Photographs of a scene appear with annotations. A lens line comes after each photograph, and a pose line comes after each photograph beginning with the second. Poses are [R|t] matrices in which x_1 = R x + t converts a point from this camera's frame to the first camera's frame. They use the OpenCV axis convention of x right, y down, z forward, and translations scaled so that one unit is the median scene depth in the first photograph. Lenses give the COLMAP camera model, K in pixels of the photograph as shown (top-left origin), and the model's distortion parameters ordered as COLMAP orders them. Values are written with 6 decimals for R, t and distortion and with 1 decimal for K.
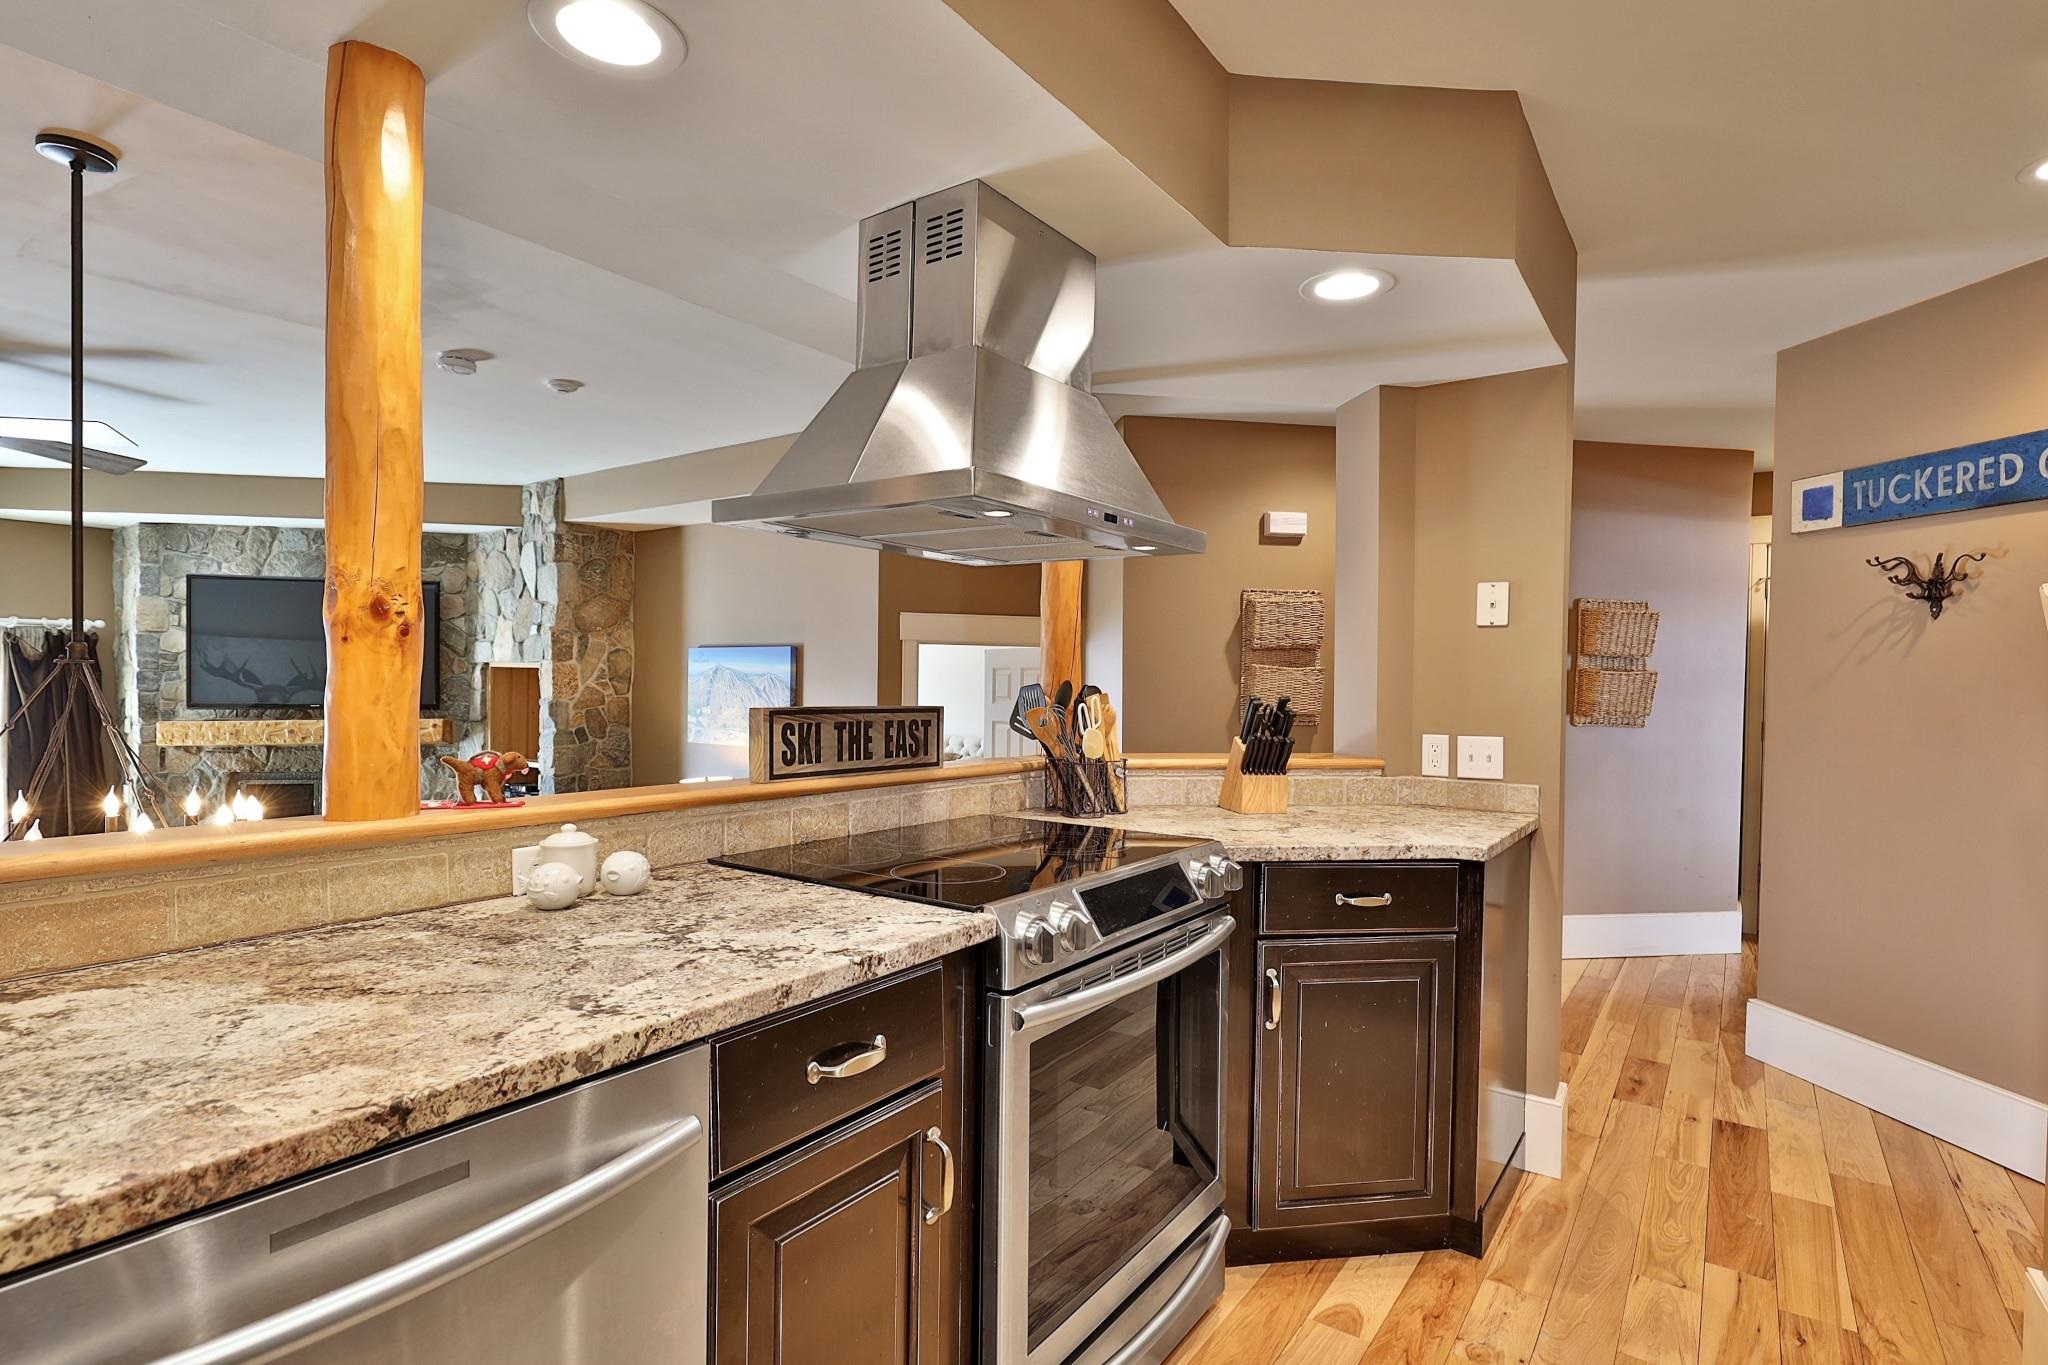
lens RADIAL K [[995.5, 0, 1029.0], [0, 995.5, 695.1], [0, 0, 1]] dist [-0.000669, 0.000074]
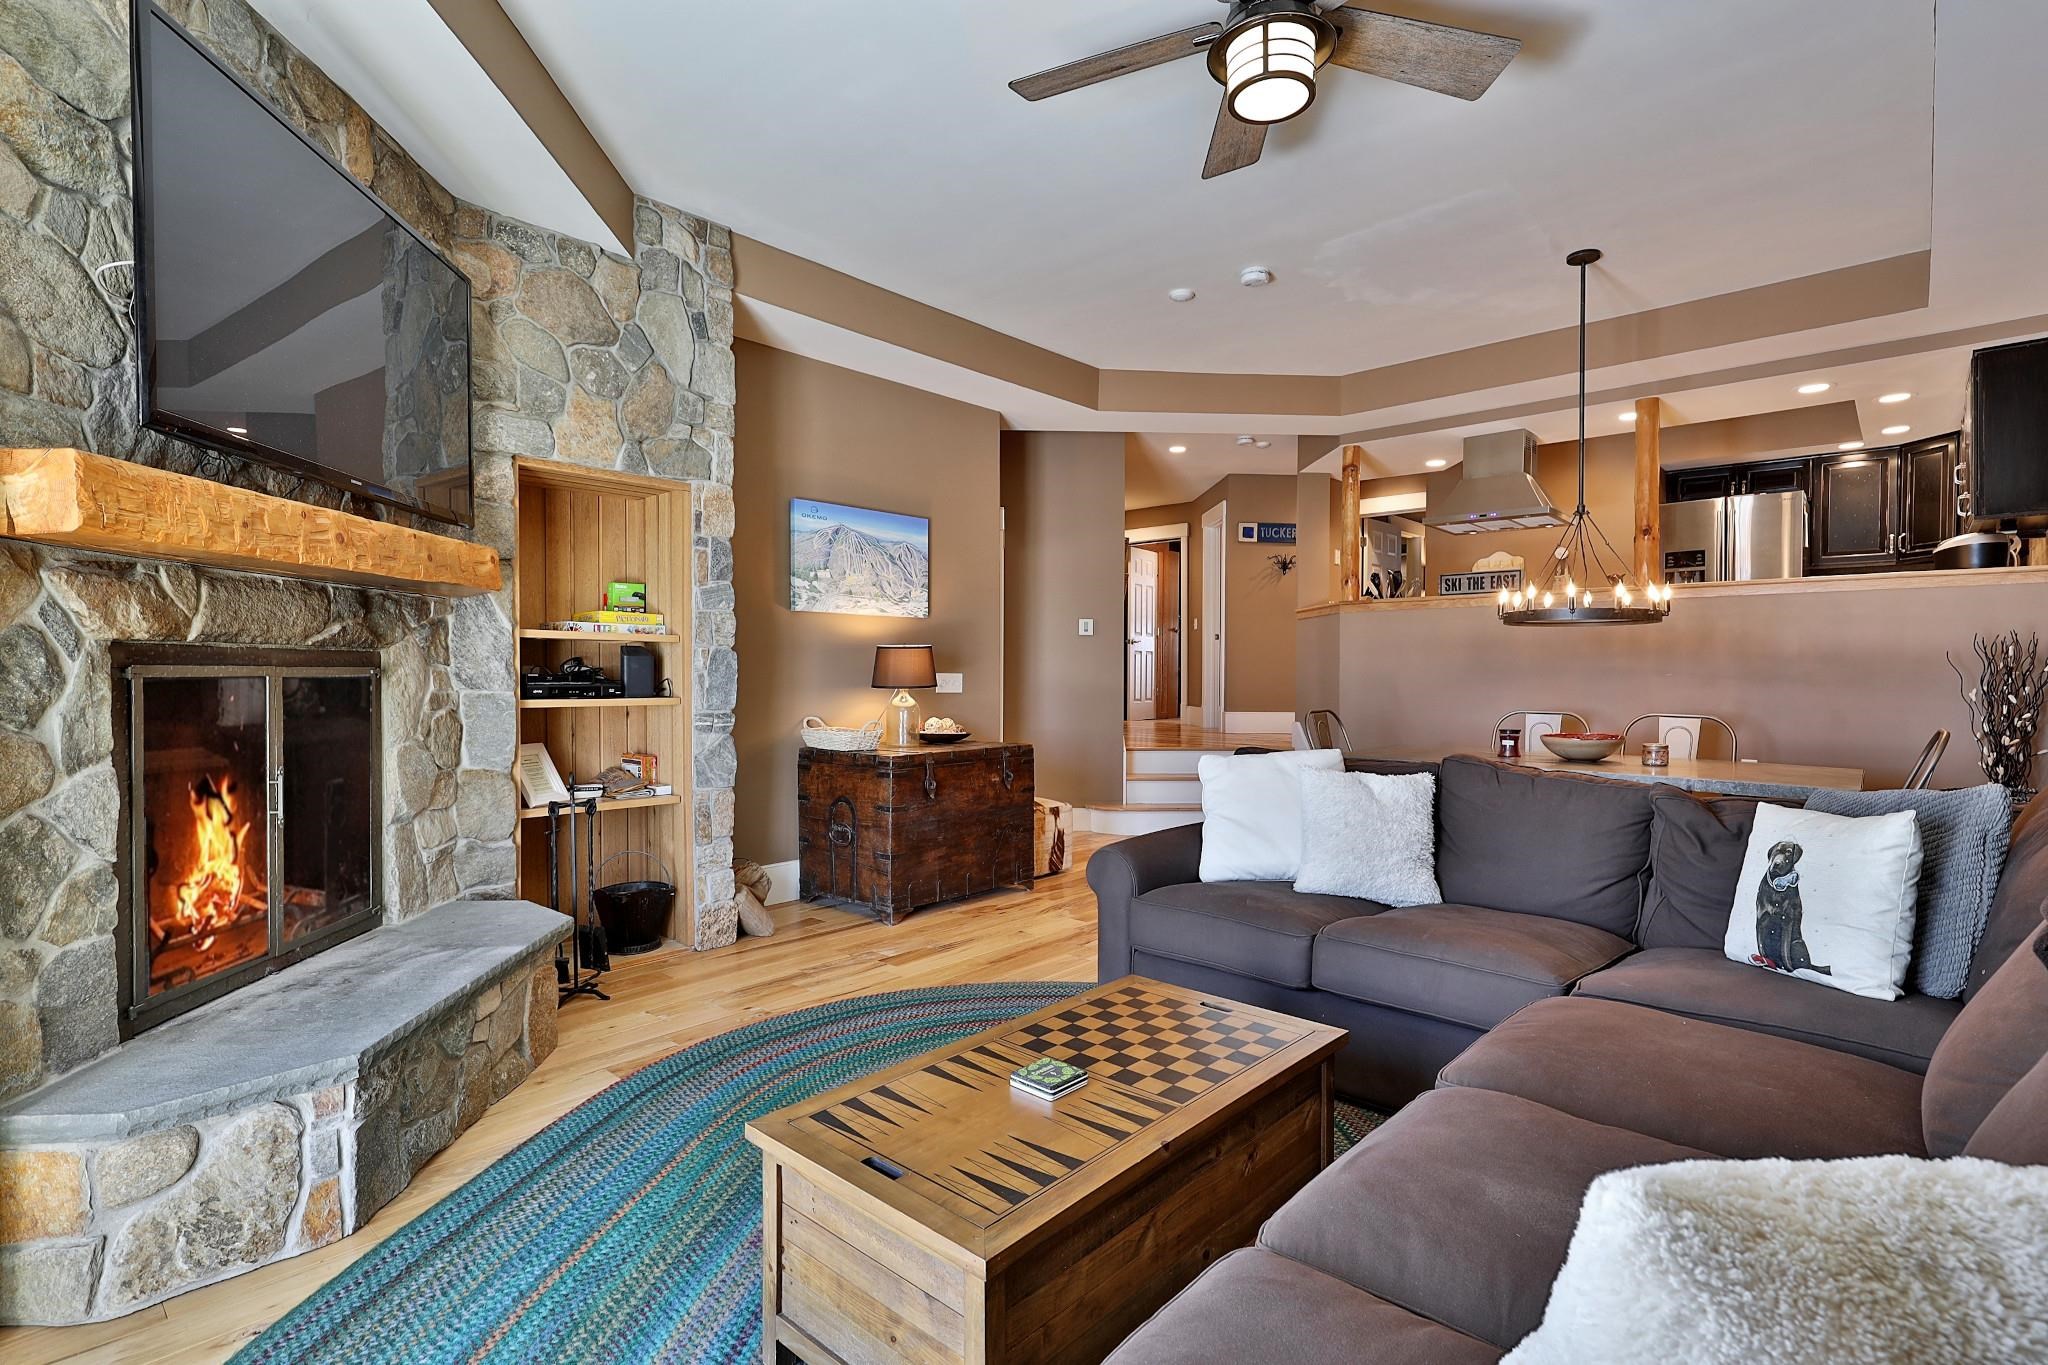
lens RADIAL K [[982.1, 0, 1028.7], [0, 982.1, 685.1], [0, 0, 1]] dist [-0.000611, 0.000034]
pose [[0.119761, -0.025677, 0.992471, -1.124364], [0.013571, 0.999614, 0.024224, 0.091250], [-0.992710, 0.010567, 0.120063, 0.690299]]
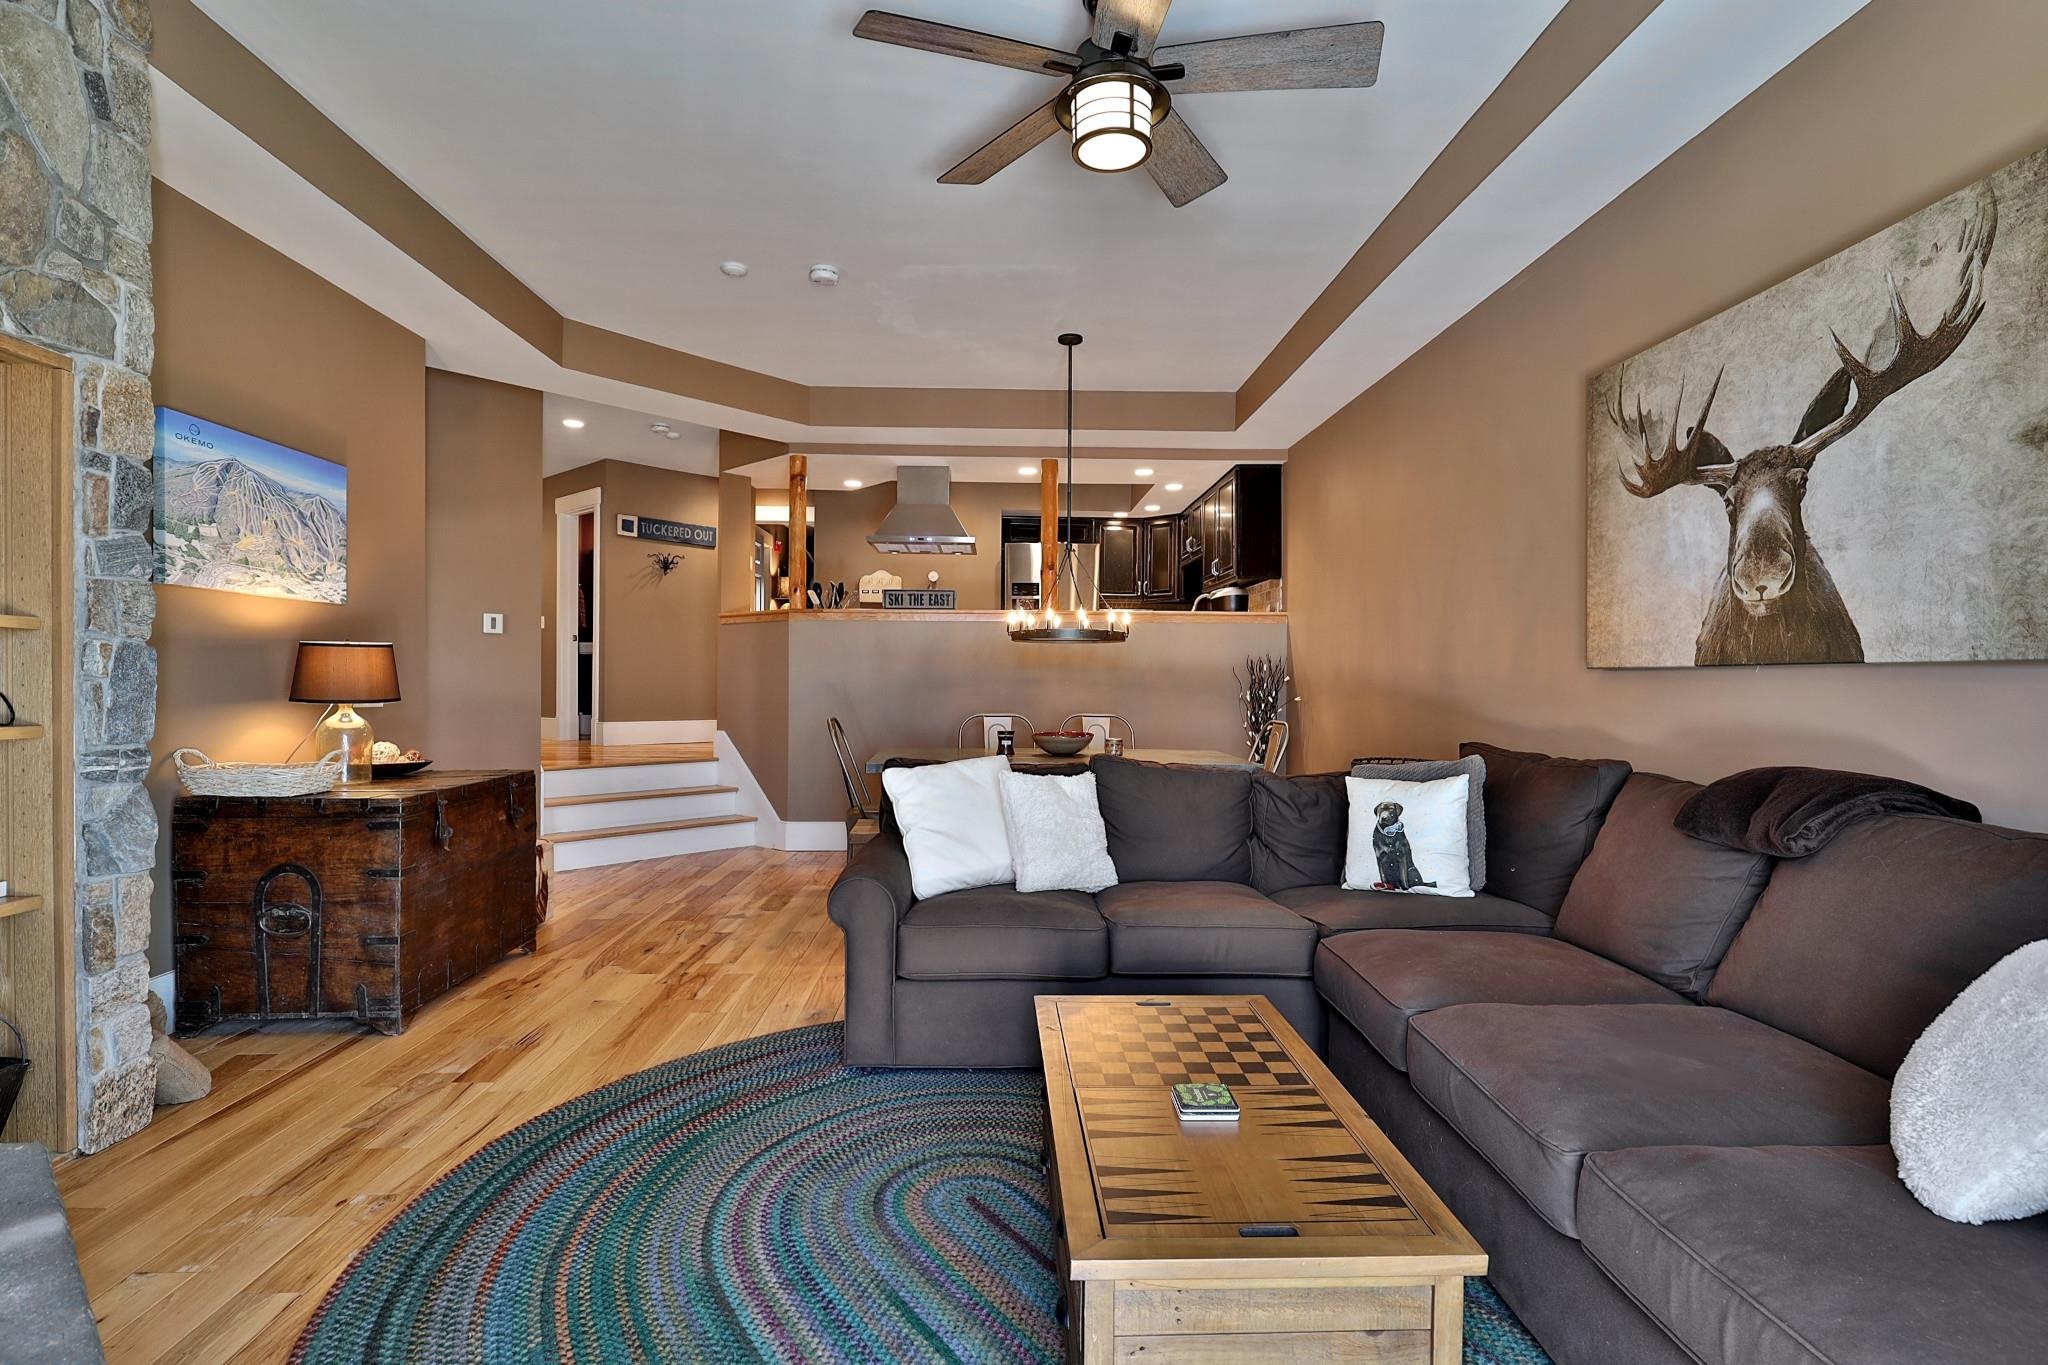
lens RADIAL K [[985.3, 0, 1032.2], [0, 985.3, 687.2], [0, 0, 1]] dist [-0.001927, 0.000310]
pose [[-0.612413, -0.023194, 0.790197, -1.031080], [-0.003122, 0.999633, 0.026921, 0.085979], [-0.790532, 0.014020, -0.612261, 0.937055]]
